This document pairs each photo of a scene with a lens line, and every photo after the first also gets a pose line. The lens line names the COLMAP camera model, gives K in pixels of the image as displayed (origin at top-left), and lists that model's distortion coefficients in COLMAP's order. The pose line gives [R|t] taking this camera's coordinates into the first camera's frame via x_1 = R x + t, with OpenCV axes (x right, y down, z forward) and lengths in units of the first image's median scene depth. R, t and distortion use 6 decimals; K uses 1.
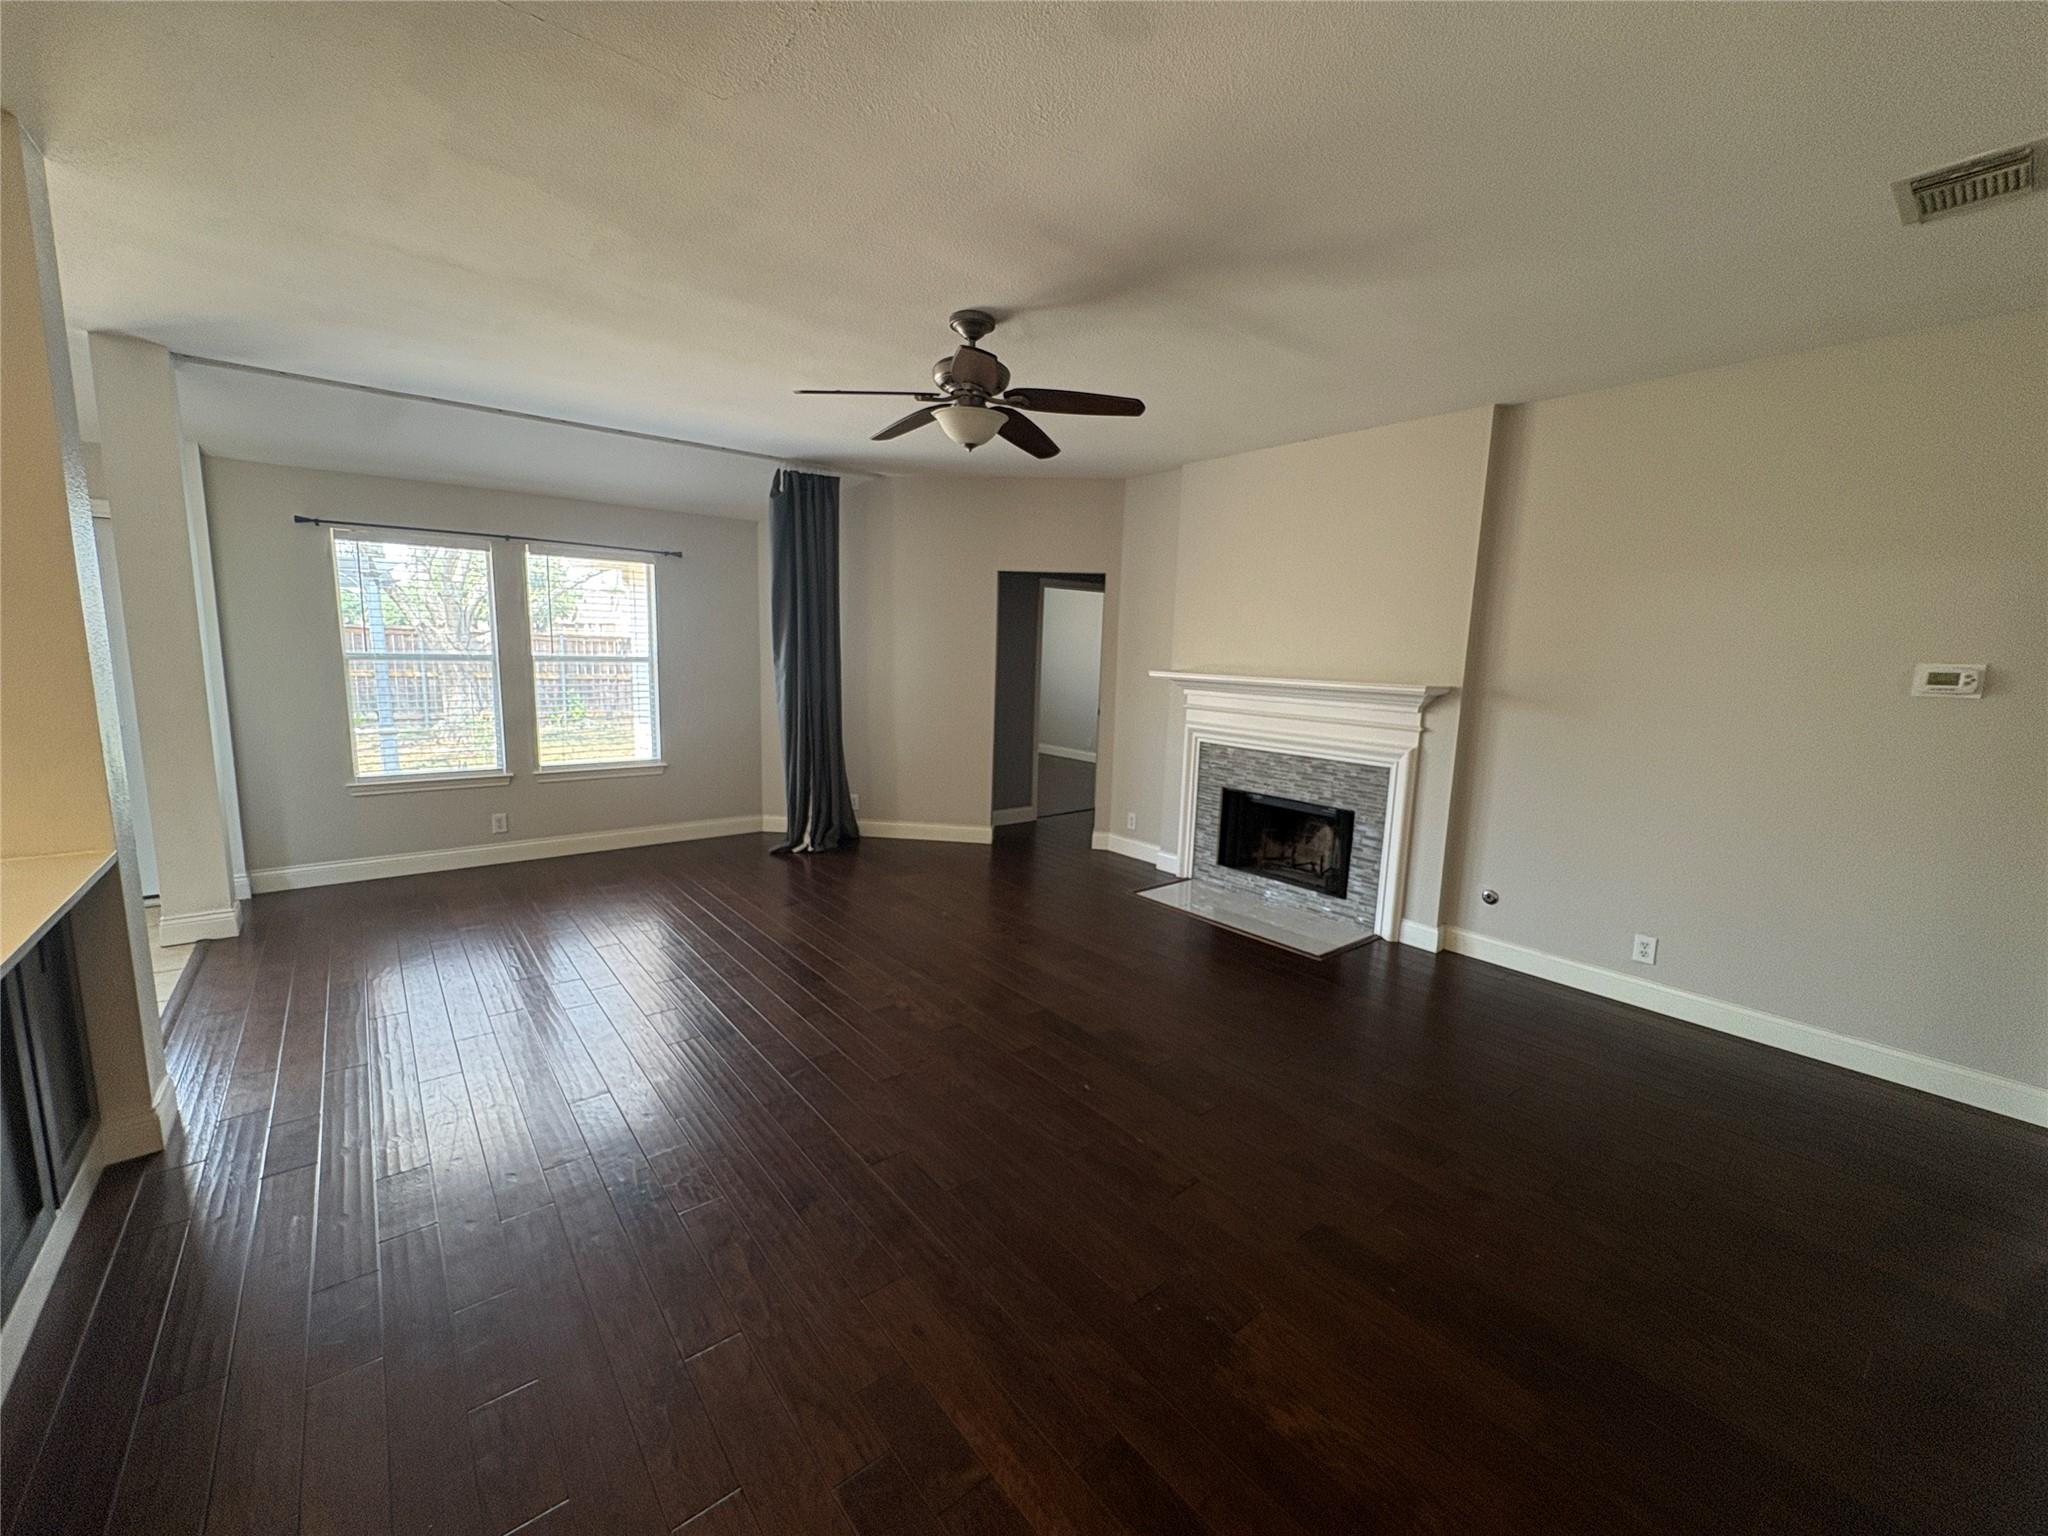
lens RADIAL K [[812.8, 0, 1024.0], [0, 812.8, 768.0], [0, 0, 1]] dist [0.001293, 0.000184]
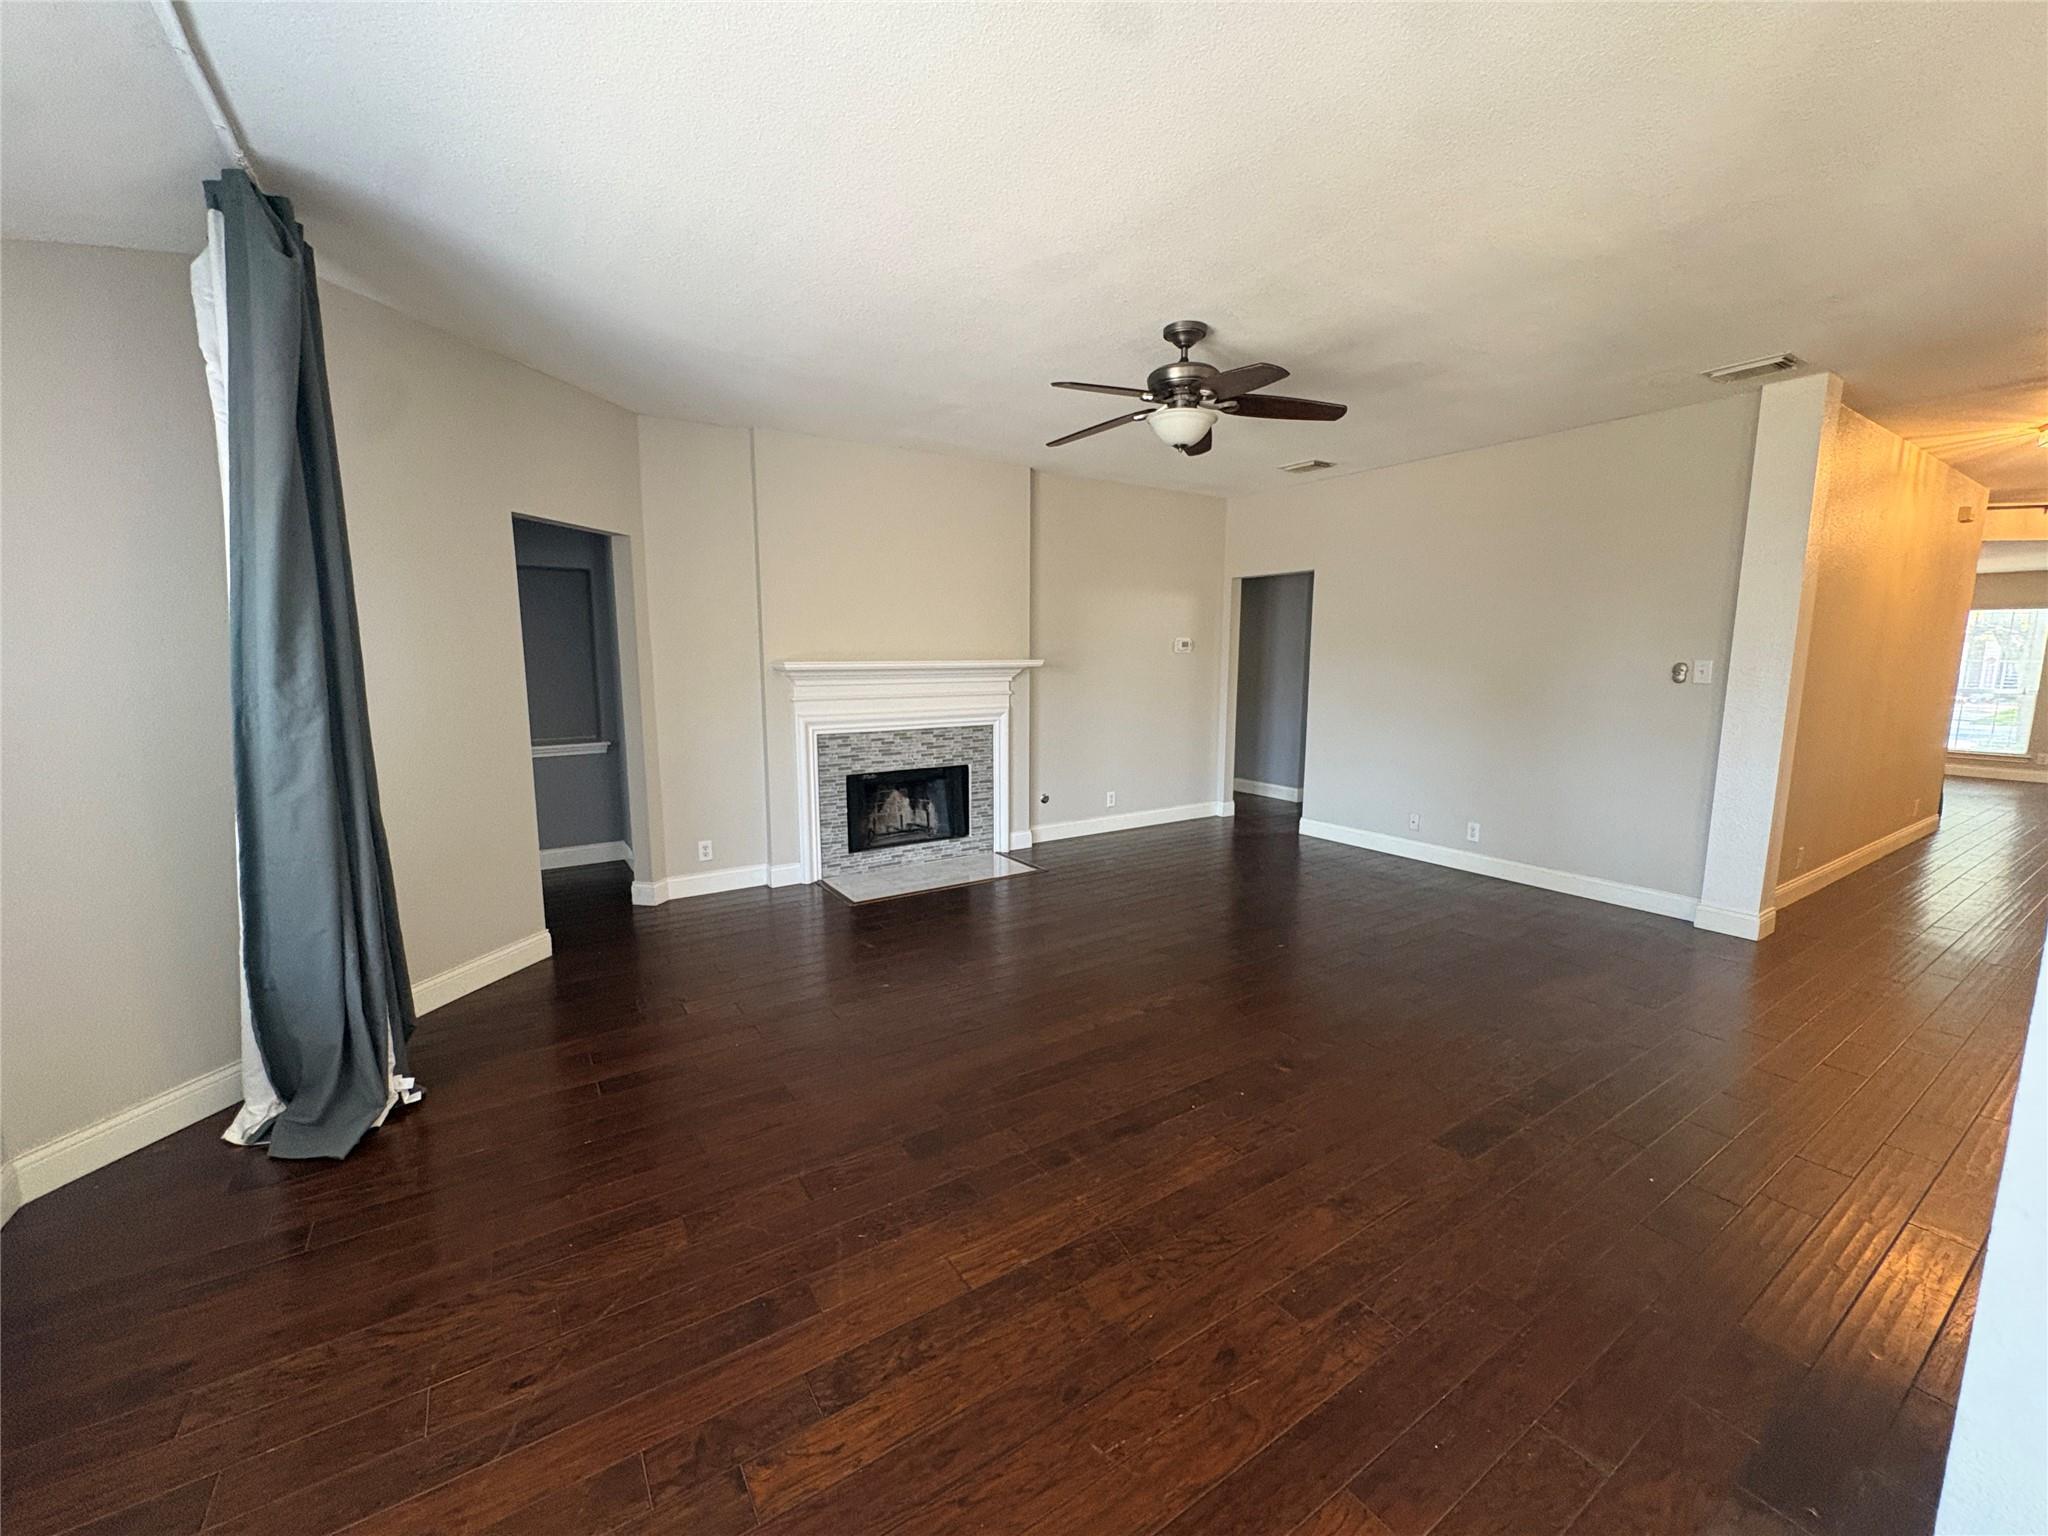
lens RADIAL K [[812.8, 0, 1024.0], [0, 812.8, 768.0], [0, 0, 1]] dist [0.001293, 0.000184]
pose [[0.111652, -0.173558, 0.978474, -0.770088], [0.150669, 0.976204, 0.155963, -0.118039], [-0.982259, 0.130012, 0.135145, 0.712665]]
